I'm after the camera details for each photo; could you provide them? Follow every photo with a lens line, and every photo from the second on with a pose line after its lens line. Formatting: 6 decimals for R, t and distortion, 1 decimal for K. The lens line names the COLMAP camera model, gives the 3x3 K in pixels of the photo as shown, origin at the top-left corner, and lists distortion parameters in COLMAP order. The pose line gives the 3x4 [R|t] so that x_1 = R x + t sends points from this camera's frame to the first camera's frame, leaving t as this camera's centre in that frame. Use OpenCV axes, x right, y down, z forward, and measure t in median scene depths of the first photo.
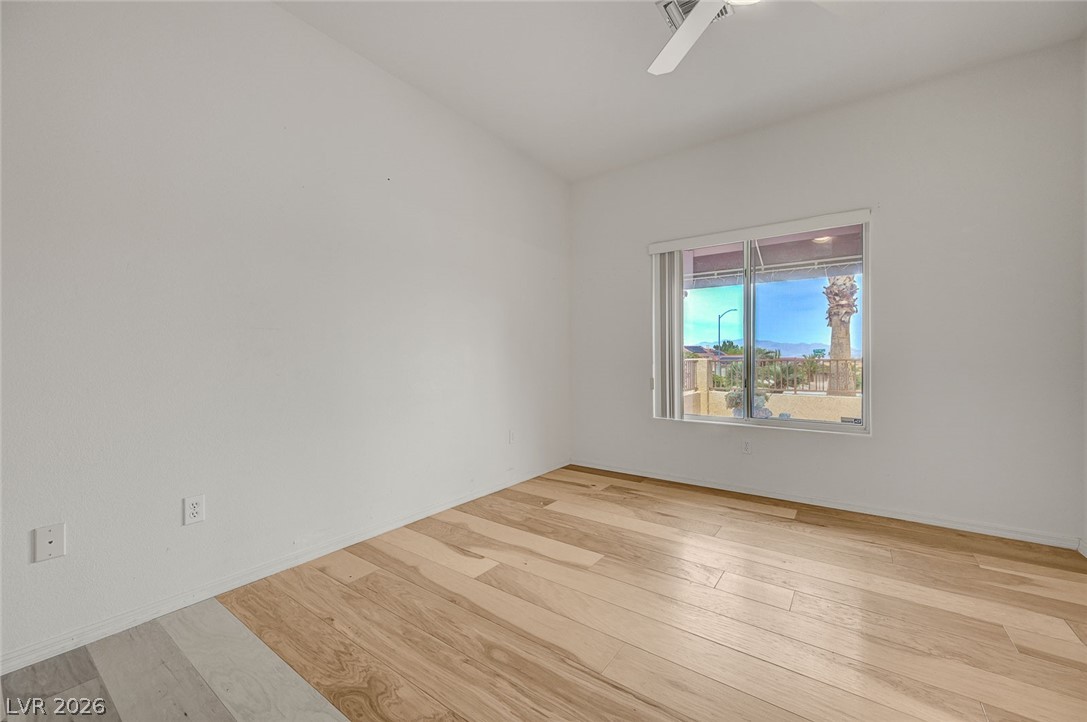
lens RADIAL K [[439.6, 0, 542.6], [0, 439.6, 359.1], [0, 0, 1]] dist [0.000449, -0.000246]
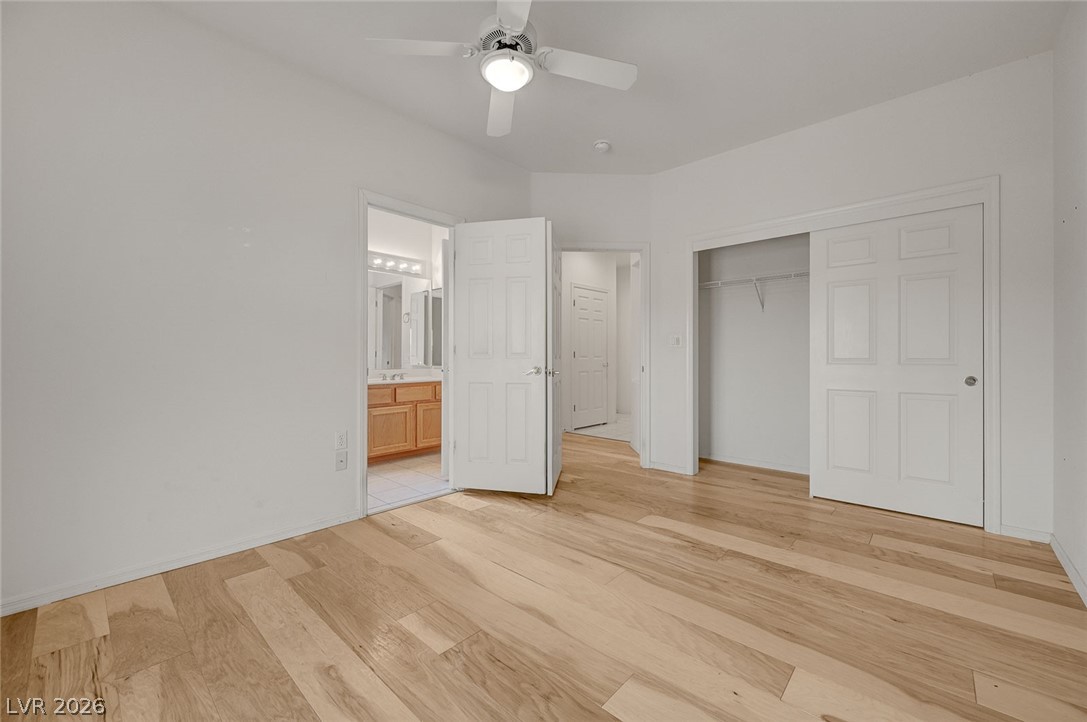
lens RADIAL K [[439.6, 0, 543.9], [0, 439.6, 359.6], [0, 0, 1]] dist [0.000449, -0.000246]
pose [[-0.993963, 0.001695, 0.109699, 0.210842], [0.001923, 0.999996, 0.001978, -0.001004], [-0.109695, 0.002177, -0.993963, 2.164834]]
